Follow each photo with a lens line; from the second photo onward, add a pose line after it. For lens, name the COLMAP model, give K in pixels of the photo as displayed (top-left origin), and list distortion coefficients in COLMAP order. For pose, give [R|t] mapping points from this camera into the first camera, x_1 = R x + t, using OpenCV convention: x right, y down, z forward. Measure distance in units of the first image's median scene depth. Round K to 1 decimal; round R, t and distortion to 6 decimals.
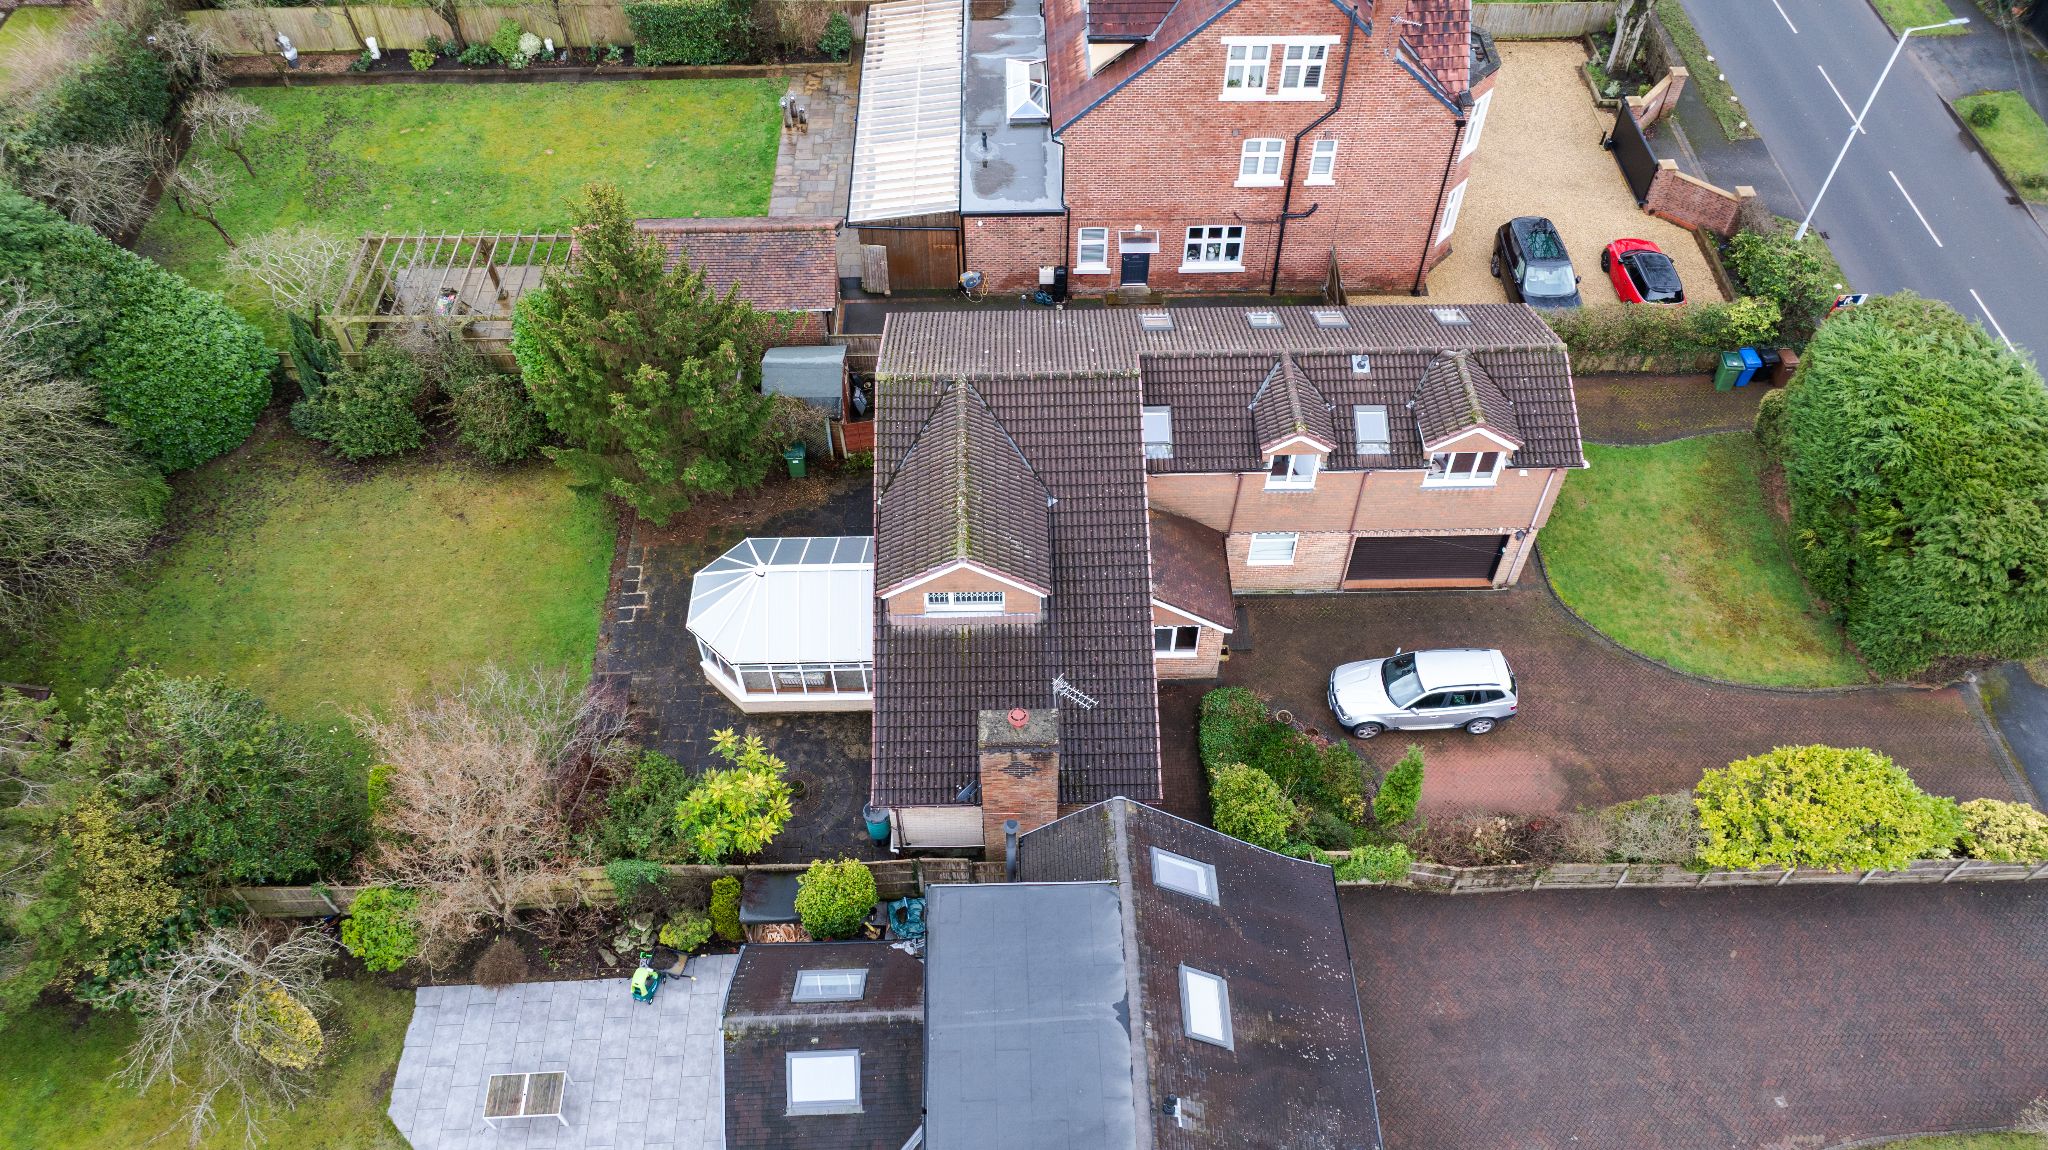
lens RADIAL K [[1454.0, 0, 1025.5], [0, 1454.0, 564.5], [0, 0, 1]] dist [-0.013595, -0.002294]
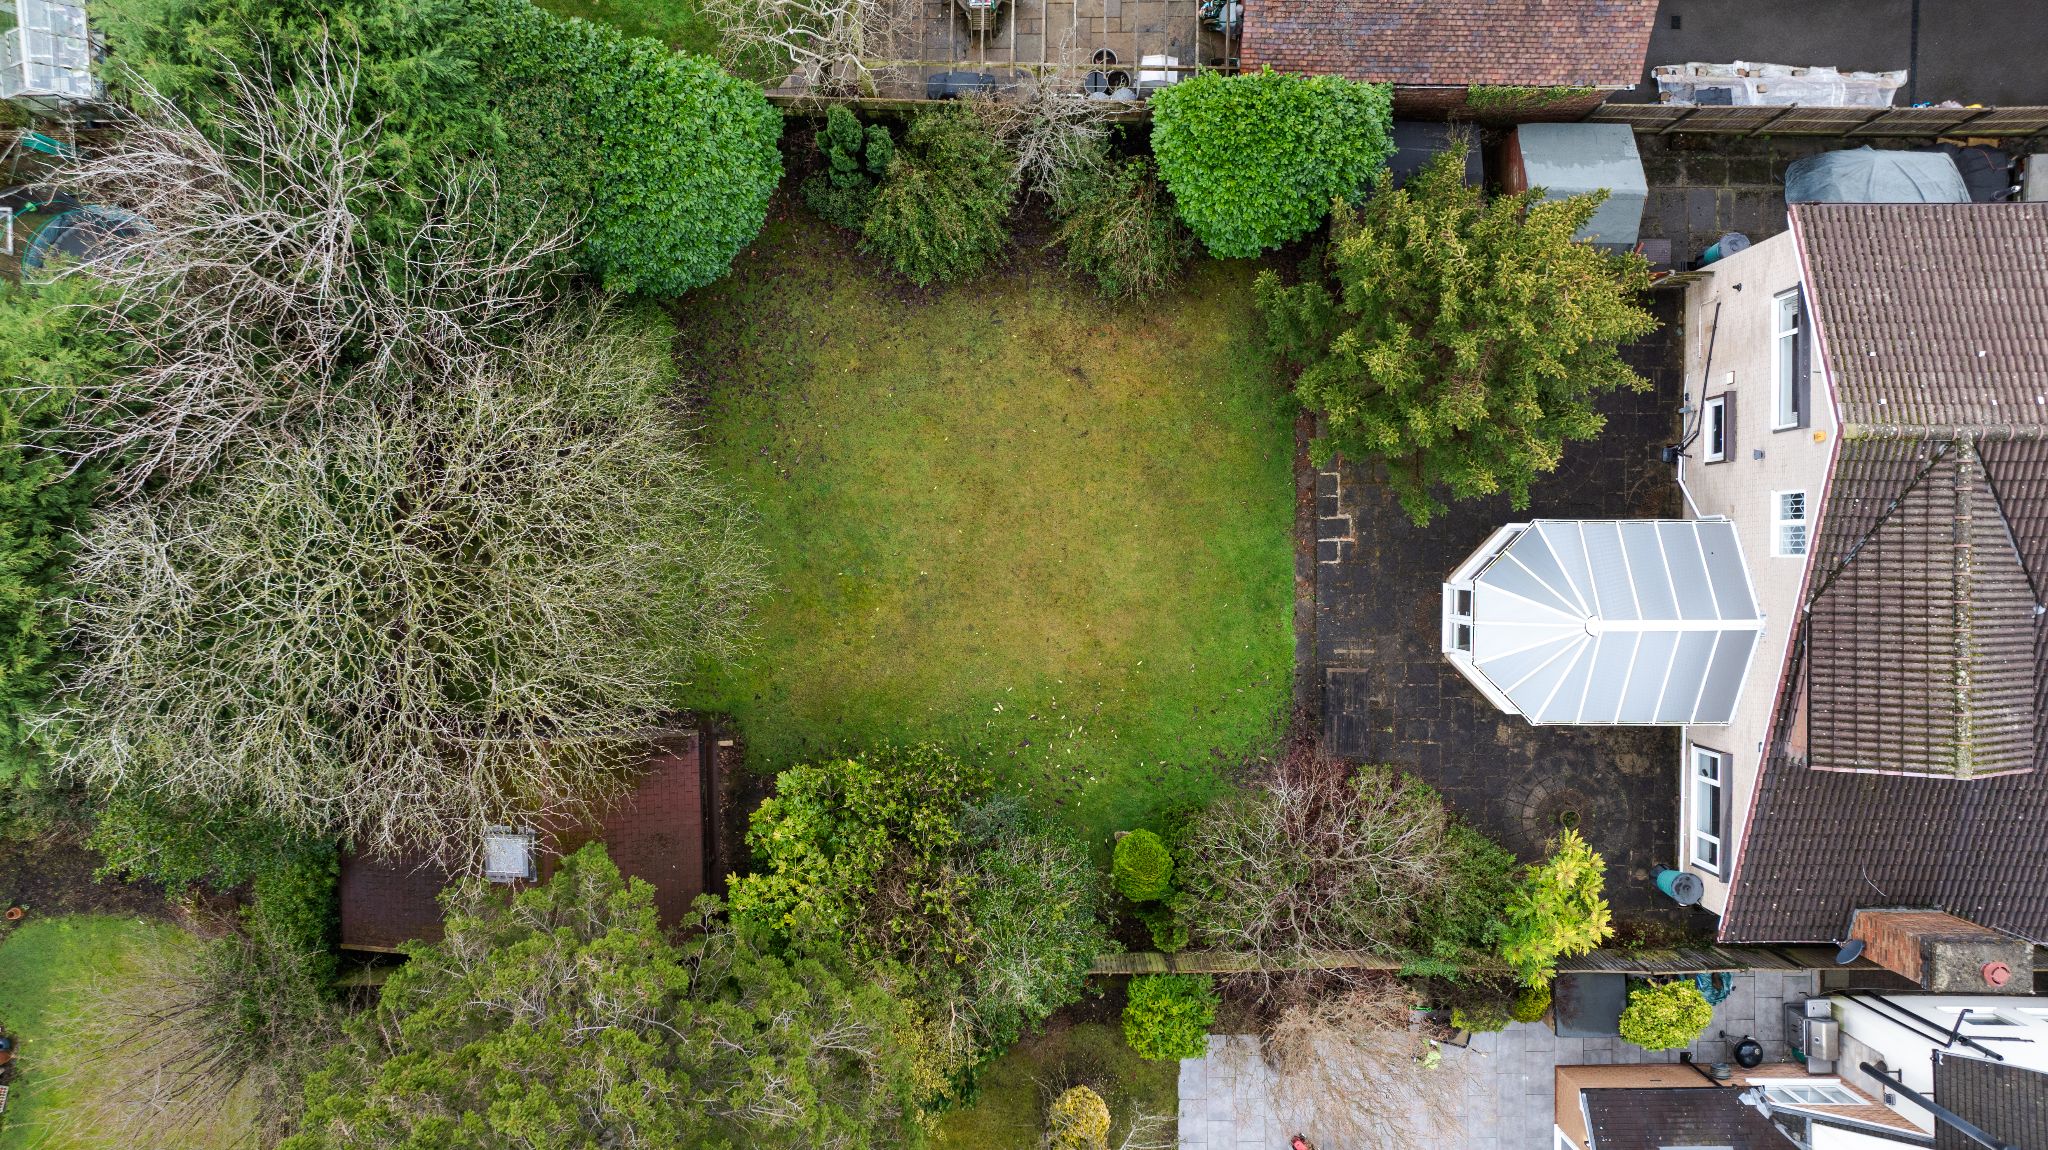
lens RADIAL K [[1454.0, 0, 1029.4], [0, 1454.0, 576.4], [0, 0, 1]] dist [-0.013595, -0.002294]
pose [[0.999683, 0.024819, 0.004177, -0.436800], [-0.021672, 0.764532, 0.644221, -0.455698], [0.012796, -0.644107, 0.764828, 0.383098]]
